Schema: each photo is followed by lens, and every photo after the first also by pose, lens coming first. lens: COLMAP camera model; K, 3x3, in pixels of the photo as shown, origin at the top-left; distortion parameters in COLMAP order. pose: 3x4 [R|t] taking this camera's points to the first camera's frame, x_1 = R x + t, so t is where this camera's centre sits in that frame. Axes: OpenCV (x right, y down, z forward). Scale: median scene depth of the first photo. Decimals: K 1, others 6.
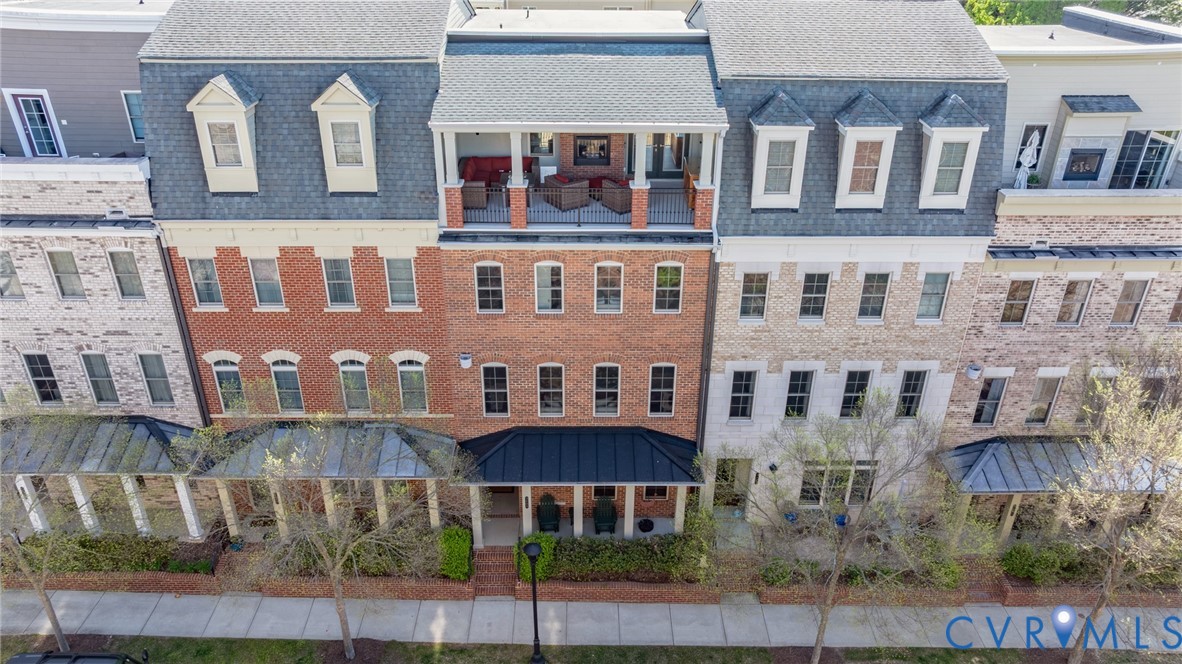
lens RADIAL K [[840.9, 0, 586.8], [0, 840.9, 341.0], [0, 0, 1]] dist [-0.040266, 0.042298]
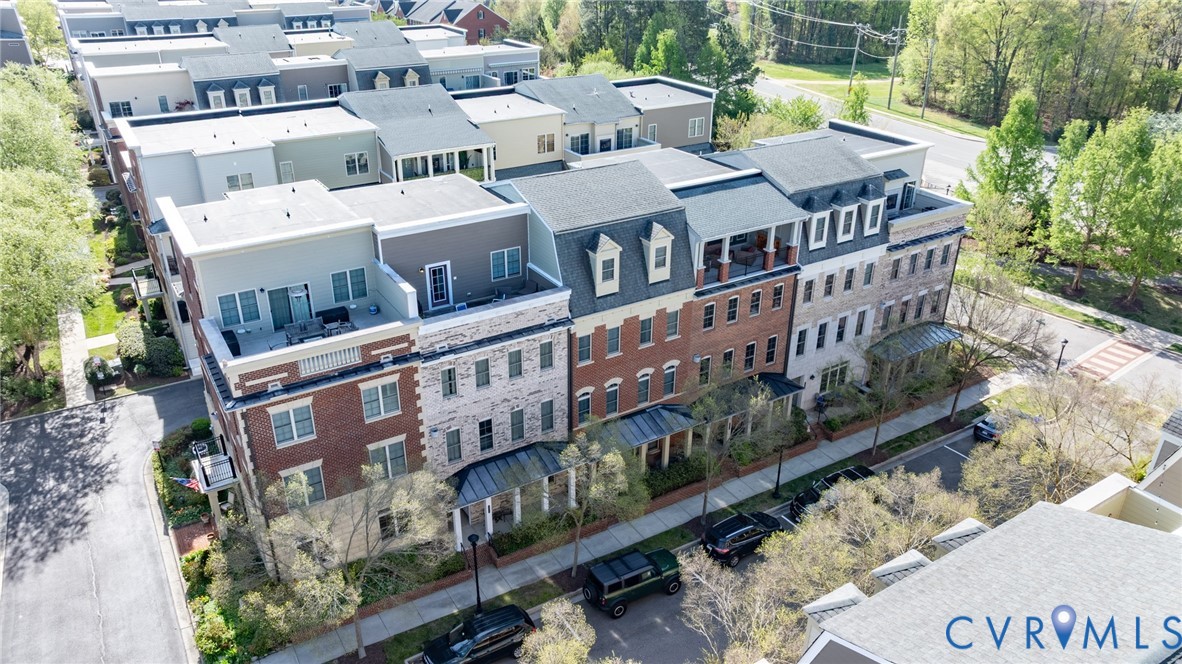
lens RADIAL K [[840.9, 0, 588.1], [0, 840.9, 333.2], [0, 0, 1]] dist [-0.040266, 0.042298]
pose [[0.854681, -0.233294, 0.463782, -1.274943], [0.255297, 0.966733, 0.015817, -0.129433], [-0.452043, 0.104884, 0.885808, -0.584774]]
